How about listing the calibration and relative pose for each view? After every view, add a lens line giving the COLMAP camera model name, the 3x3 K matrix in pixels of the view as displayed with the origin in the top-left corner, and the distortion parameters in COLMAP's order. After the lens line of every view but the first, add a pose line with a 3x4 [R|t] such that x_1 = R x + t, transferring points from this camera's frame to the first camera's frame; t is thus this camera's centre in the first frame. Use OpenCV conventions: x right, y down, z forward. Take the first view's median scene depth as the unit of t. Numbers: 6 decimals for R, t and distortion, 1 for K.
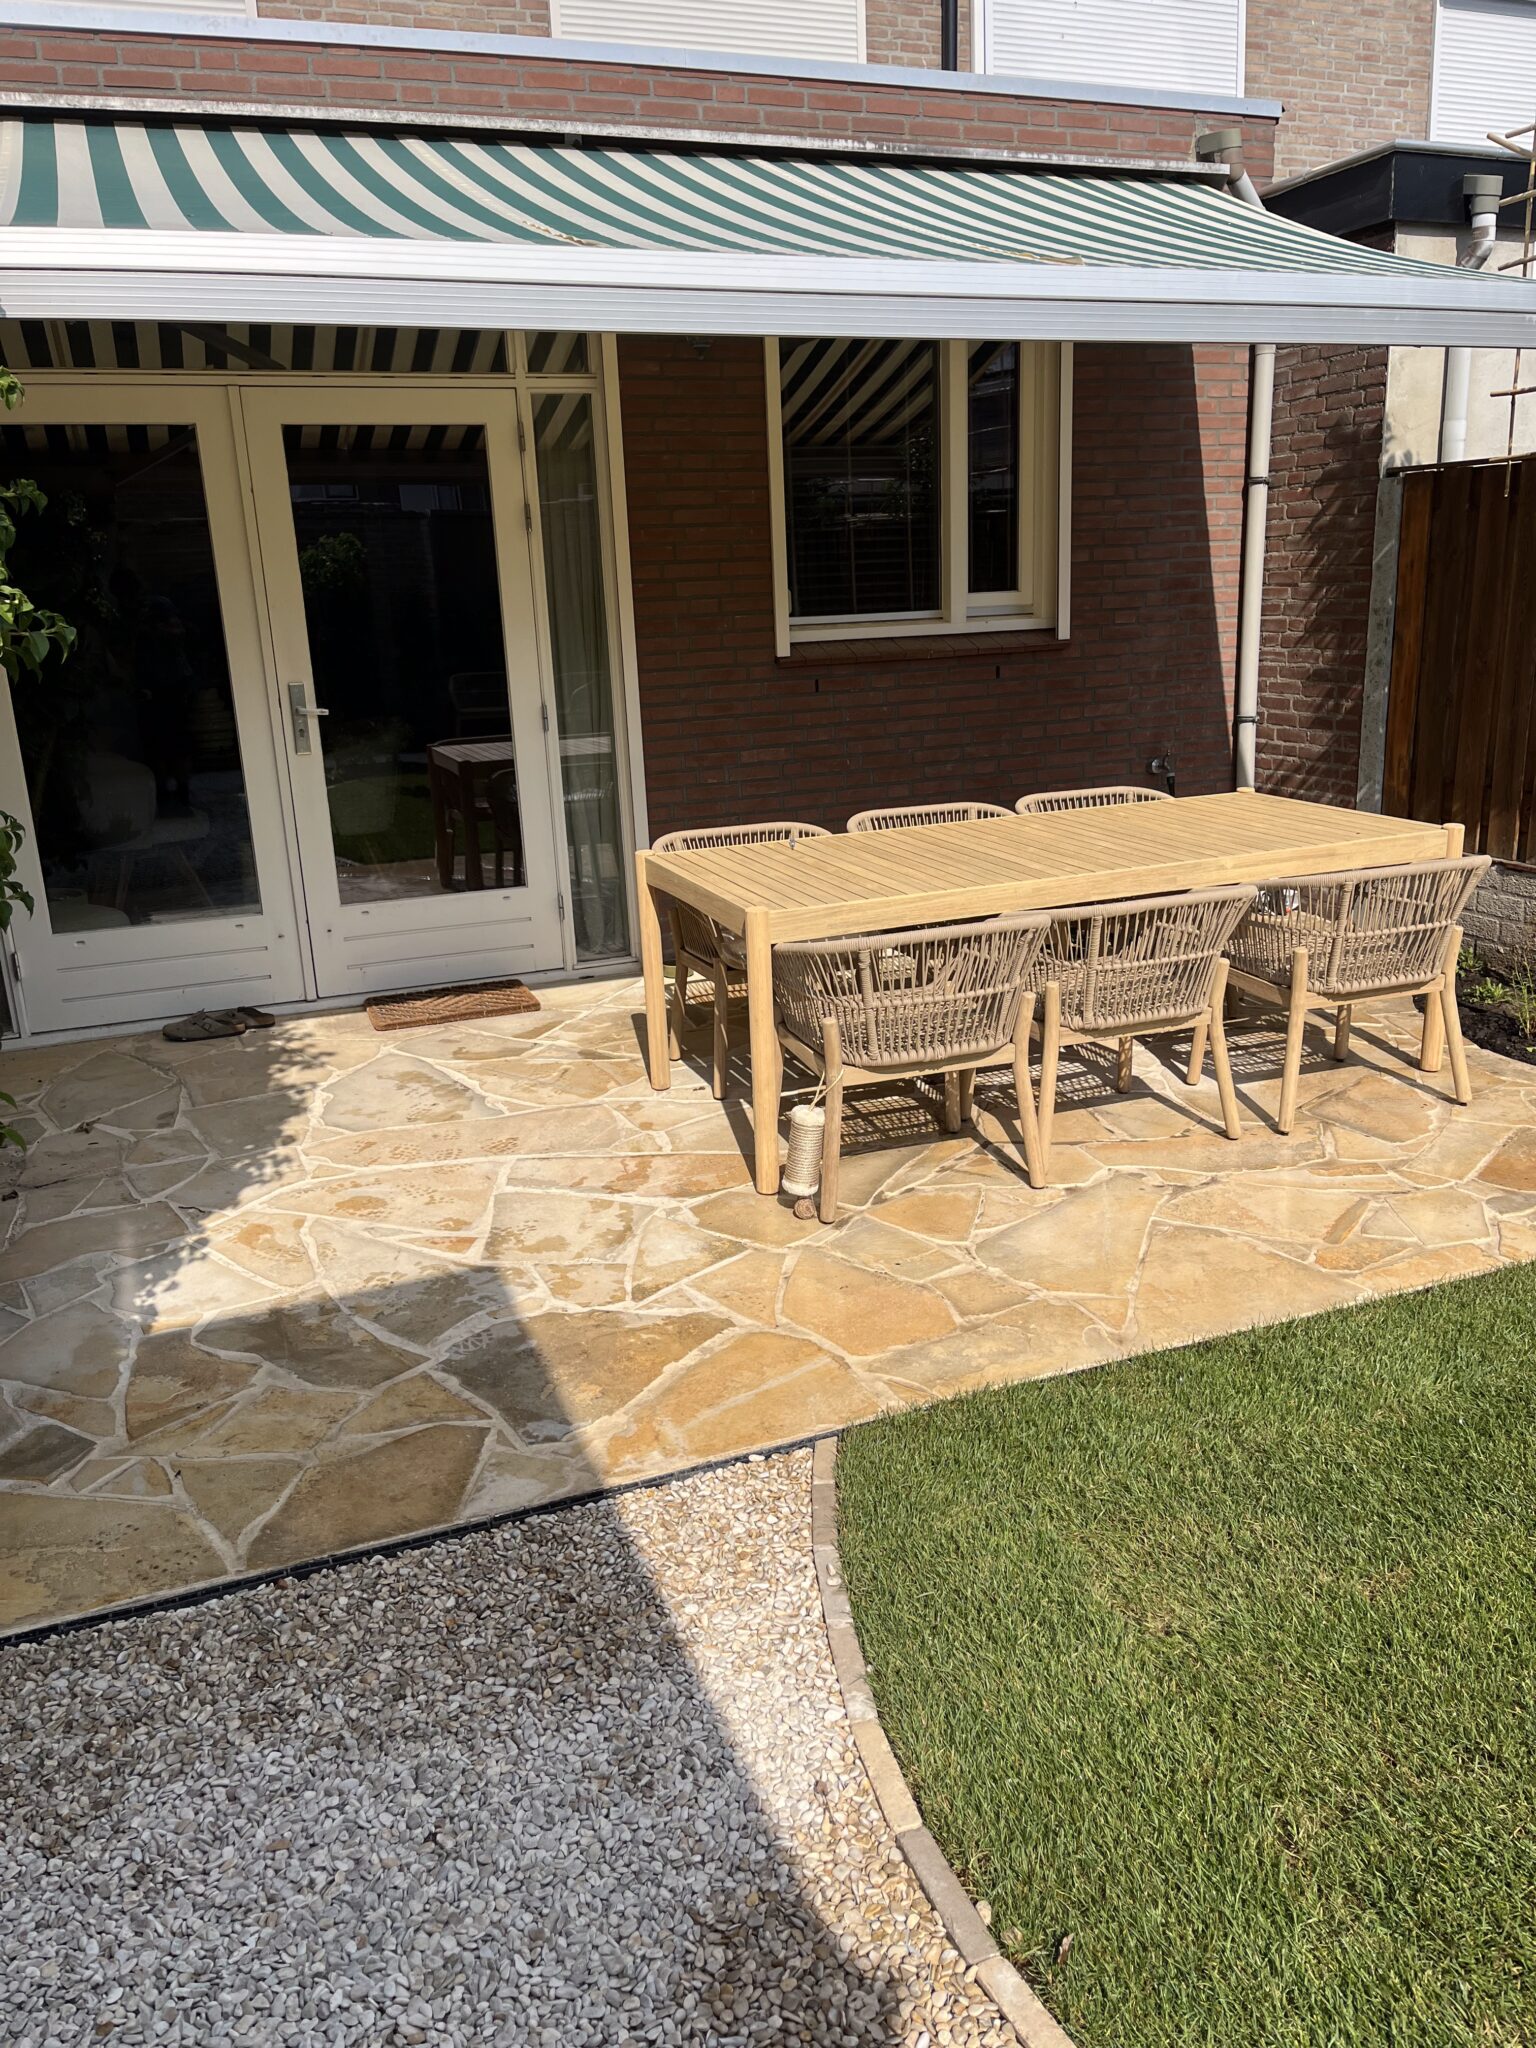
lens RADIAL K [[1552.8, 0, 784.5], [0, 1552.8, 1025.0], [0, 0, 1]] dist [0.063693, -0.091260]
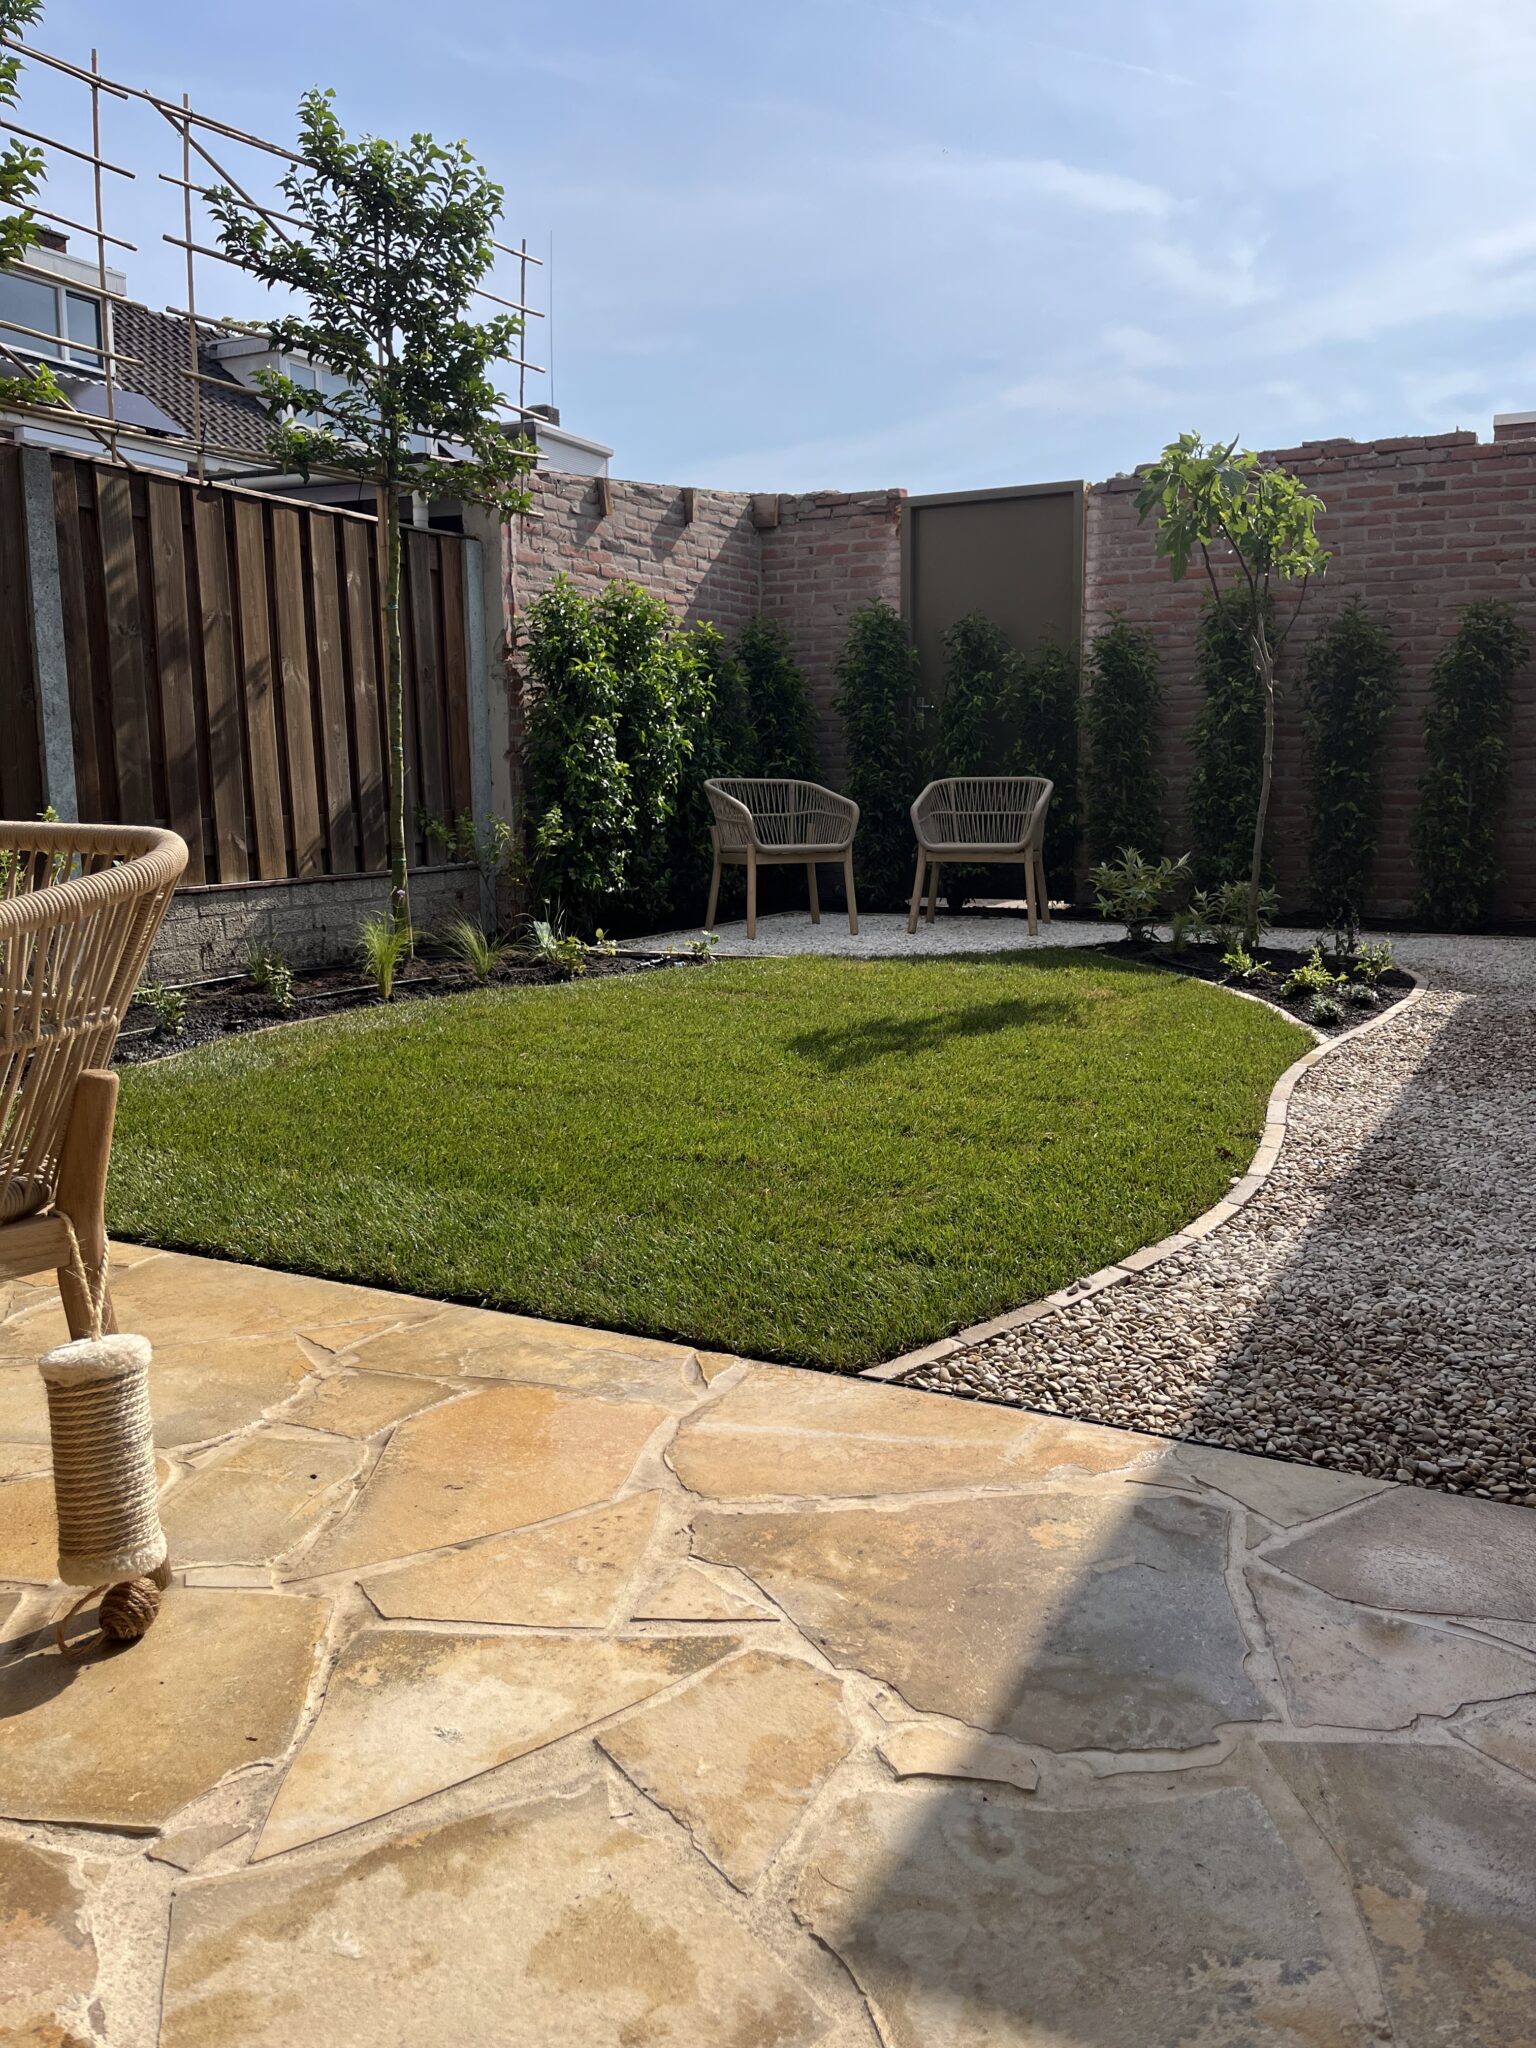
lens RADIAL K [[1552.8, 0, 783.5], [0, 1552.8, 1012.8], [0, 0, 1]] dist [0.063693, -0.091260]
pose [[-0.658403, -0.071650, 0.749247, -0.230806], [0.234478, 0.926395, 0.294639, -0.056638], [-0.715210, 0.369674, -0.593141, 0.669283]]
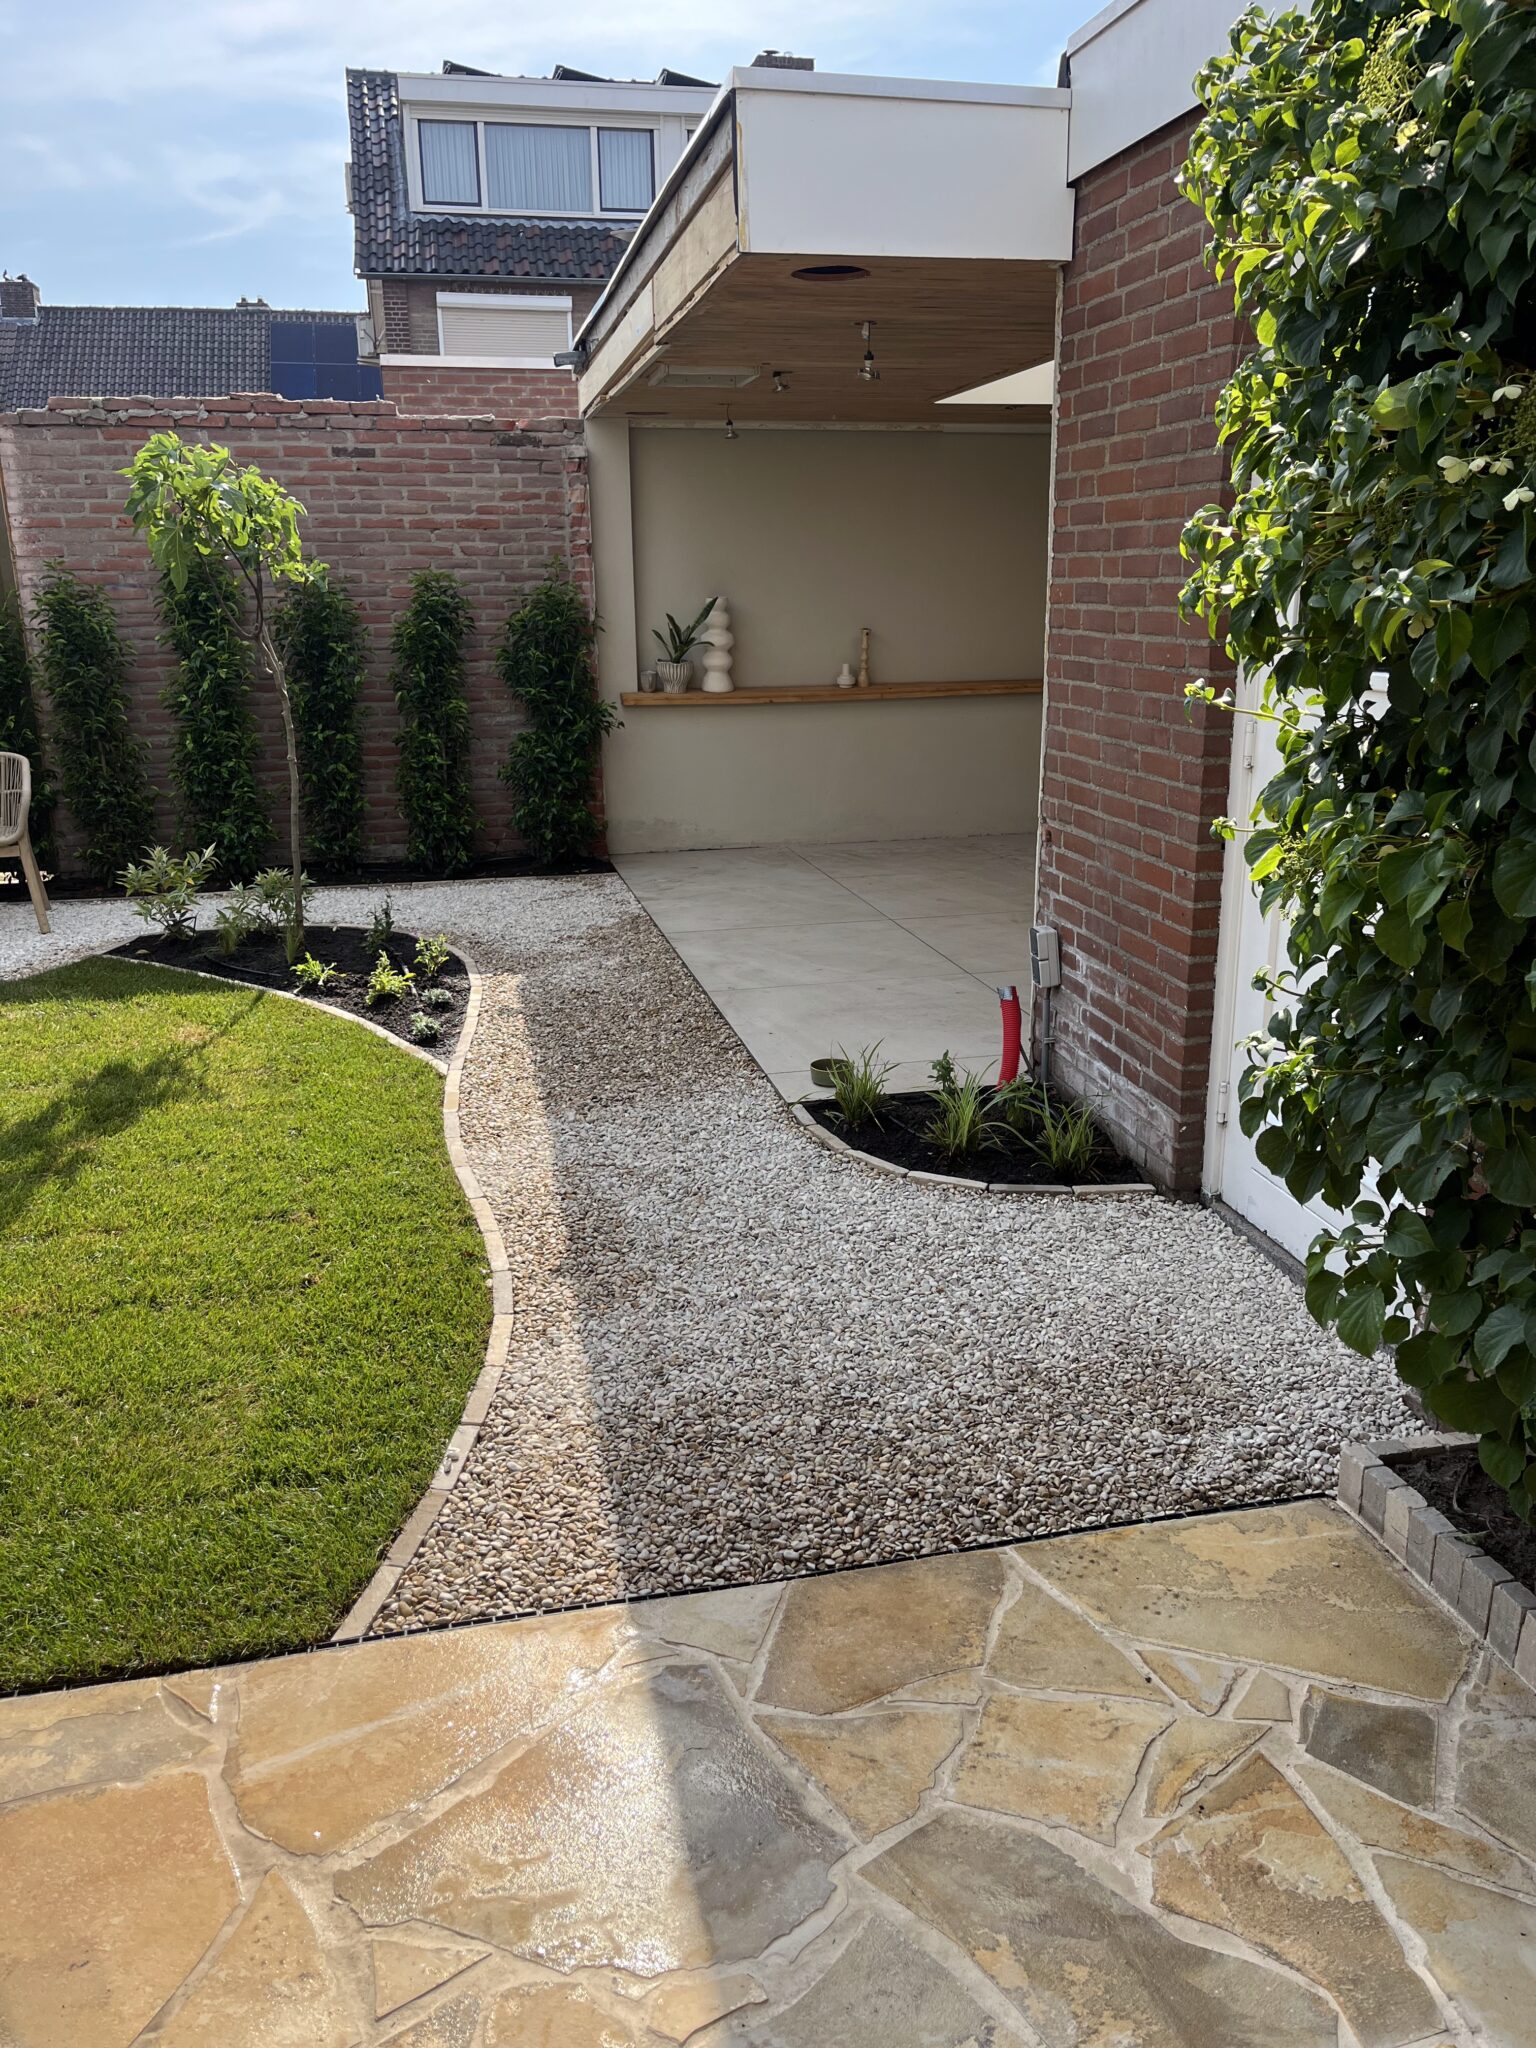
lens RADIAL K [[1552.8, 0, 771.7], [0, 1552.8, 1033.4], [0, 0, 1]] dist [0.063693, -0.091260]
pose [[-0.986357, 0.005877, 0.164518, -0.156015], [0.092326, 0.847148, 0.523274, -0.193265], [-0.136296, 0.531324, -0.836133, 0.707902]]
